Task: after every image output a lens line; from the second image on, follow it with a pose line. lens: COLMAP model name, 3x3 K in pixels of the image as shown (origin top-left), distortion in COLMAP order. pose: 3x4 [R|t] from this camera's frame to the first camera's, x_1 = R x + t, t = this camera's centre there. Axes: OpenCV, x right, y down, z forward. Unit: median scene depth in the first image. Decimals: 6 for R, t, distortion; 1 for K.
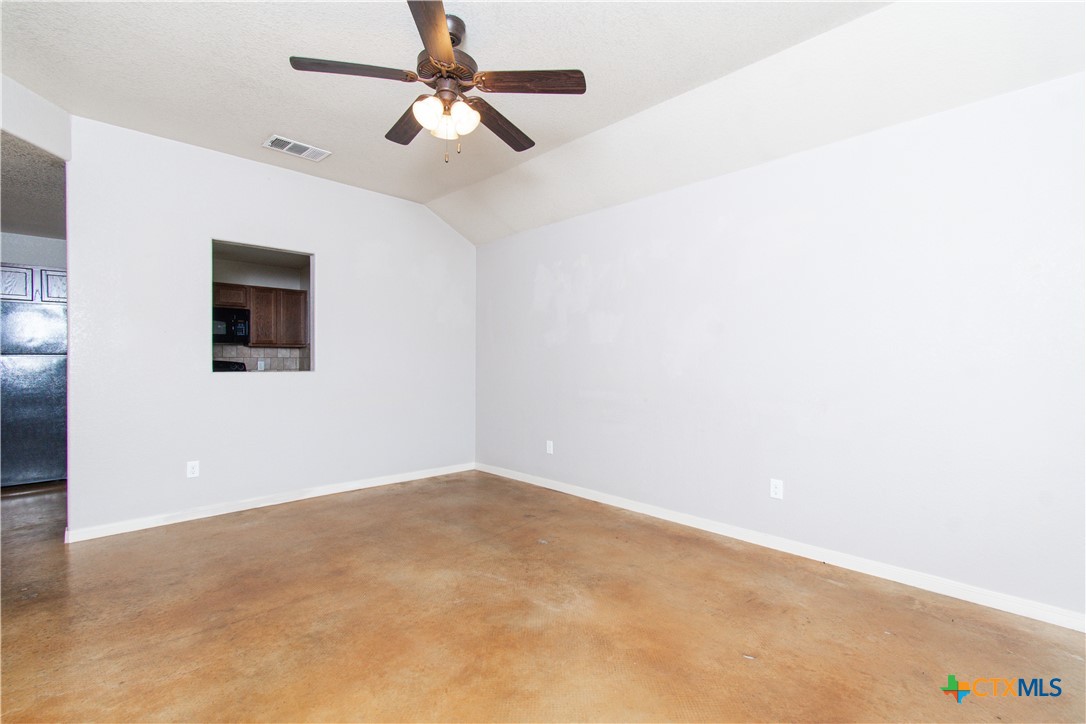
lens RADIAL K [[477.8, 0, 543.4], [0, 477.8, 358.6], [0, 0, 1]] dist [-0.001063, -0.000455]
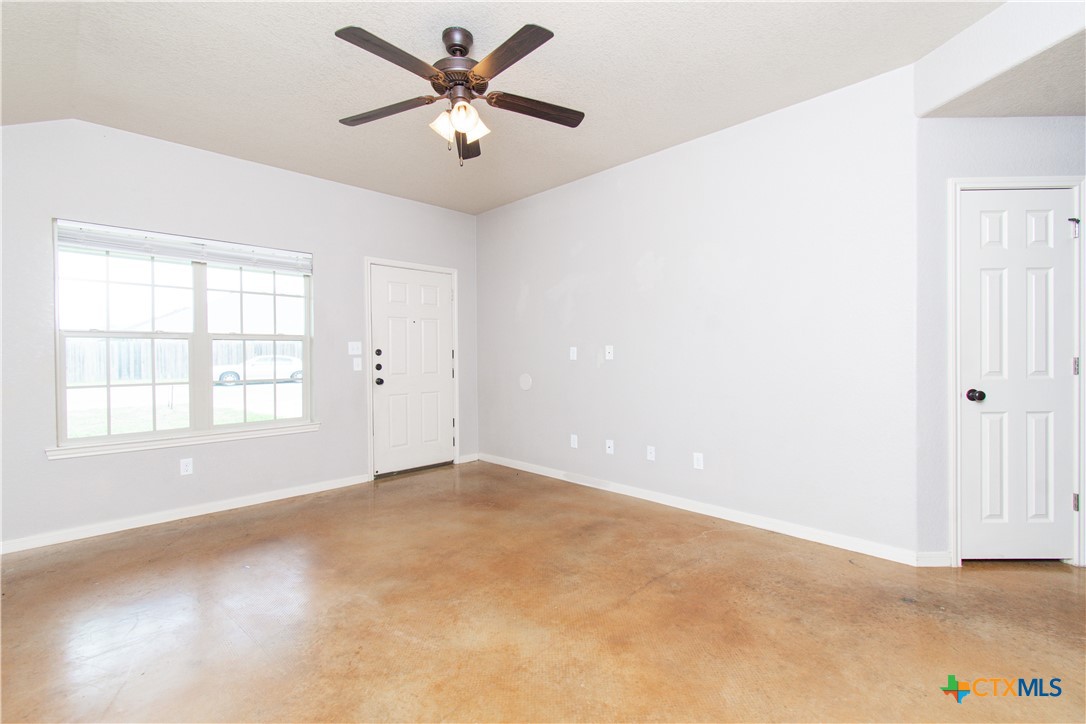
lens RADIAL K [[477.8, 0, 543.4], [0, 477.8, 358.6], [0, 0, 1]] dist [-0.001063, -0.000455]
pose [[-0.999902, 0.005159, -0.012987, -0.326812], [0.005088, 0.999972, 0.005476, 0.007081], [0.013015, 0.005409, -0.999901, 1.852964]]
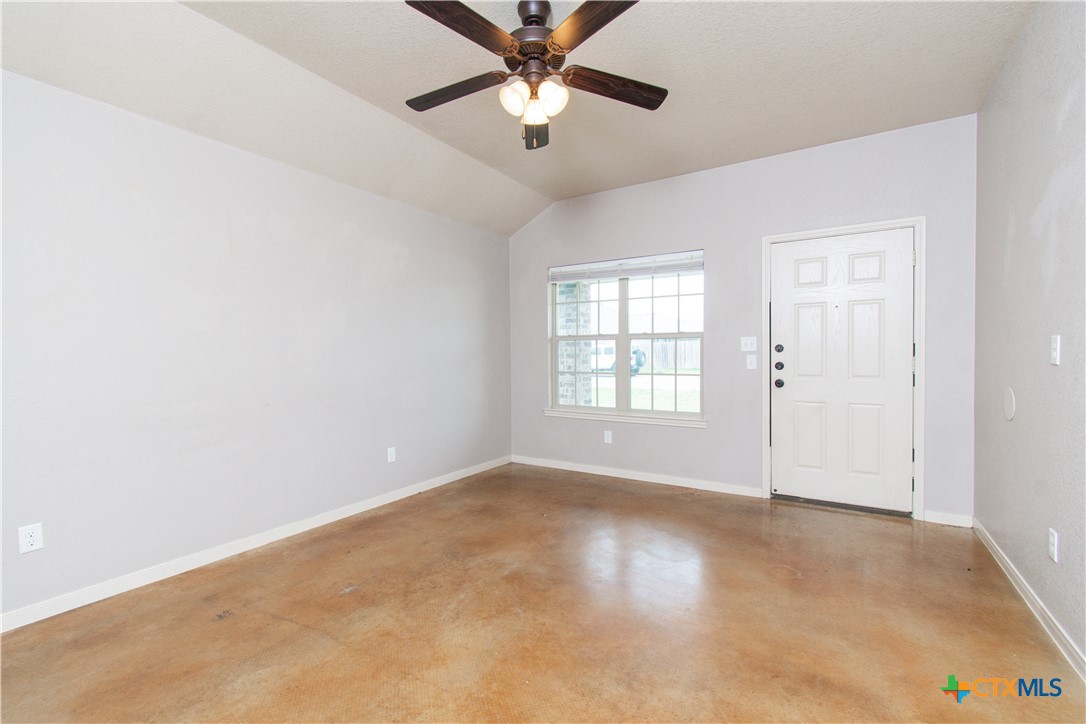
lens RADIAL K [[477.8, 0, 543.4], [0, 477.8, 358.6], [0, 0, 1]] dist [-0.001063, -0.000455]
pose [[-0.233103, -0.011265, 0.972387, -1.031098], [0.003008, 0.999920, 0.012304, 0.001972], [-0.972448, 0.005793, -0.233050, 1.096794]]
